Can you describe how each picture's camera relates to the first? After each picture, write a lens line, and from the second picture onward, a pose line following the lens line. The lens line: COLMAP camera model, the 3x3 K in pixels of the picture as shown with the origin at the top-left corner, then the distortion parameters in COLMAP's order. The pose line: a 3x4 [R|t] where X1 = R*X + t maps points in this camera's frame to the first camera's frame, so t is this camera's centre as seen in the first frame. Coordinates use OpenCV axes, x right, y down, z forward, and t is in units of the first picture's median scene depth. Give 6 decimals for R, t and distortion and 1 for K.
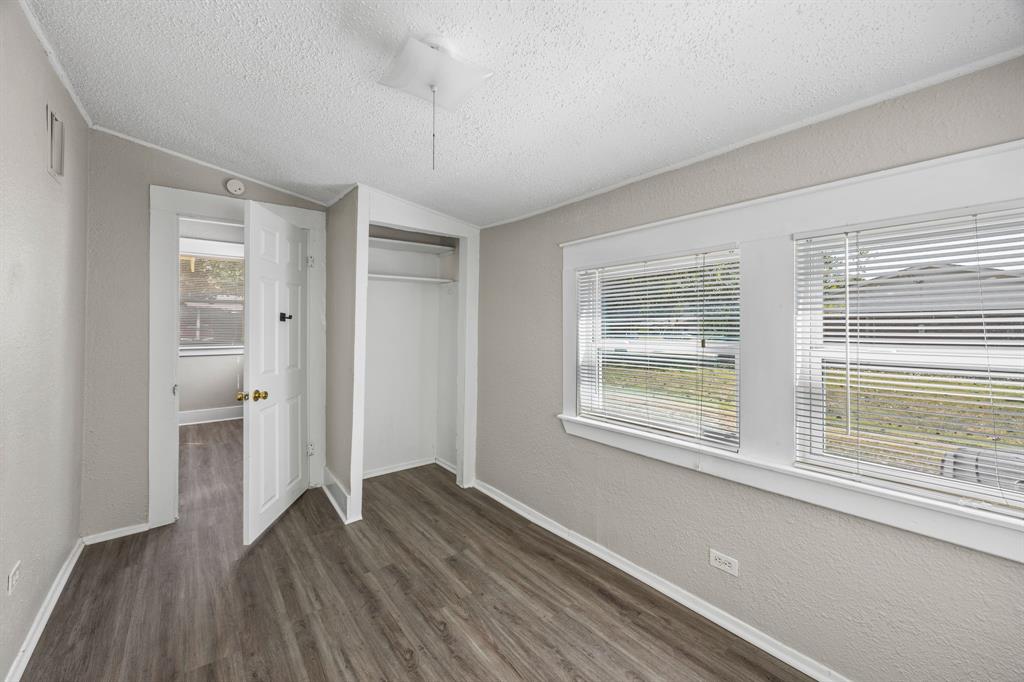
lens RADIAL K [[389.8, 0, 500.8], [0, 389.8, 322.8], [0, 0, 1]] dist [-0.008057, 0.001218]
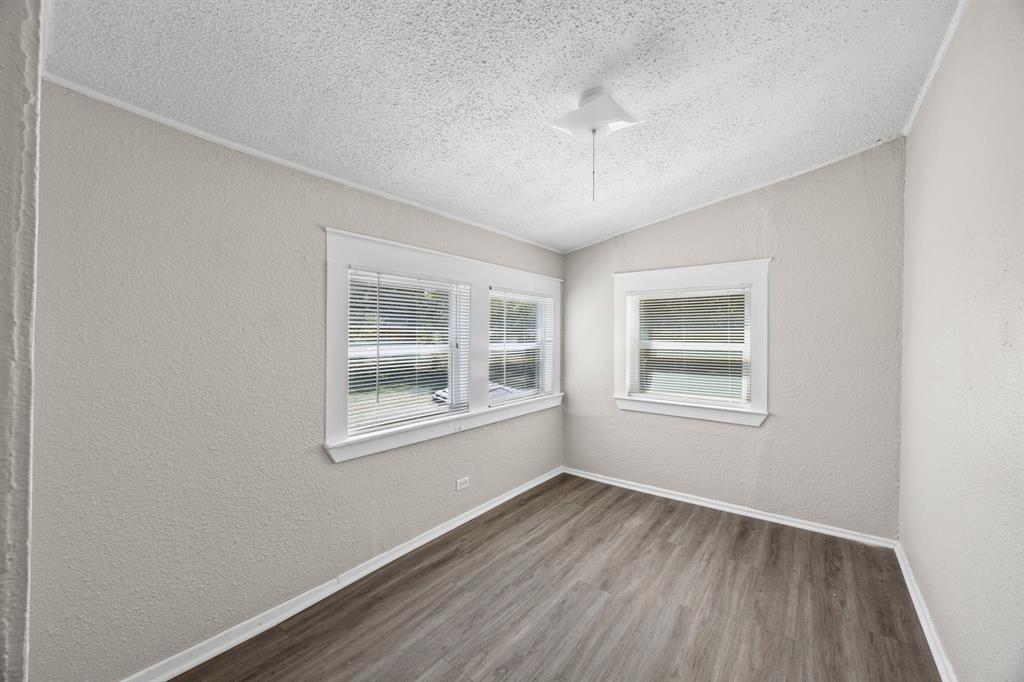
lens RADIAL K [[389.8, 0, 509.6], [0, 389.8, 340.4], [0, 0, 1]] dist [-0.008057, 0.001218]
pose [[-0.229905, -0.018958, 0.973028, -0.942018], [-0.020424, 0.999684, 0.014651, 0.006869], [-0.972999, -0.016505, -0.230219, 1.117819]]
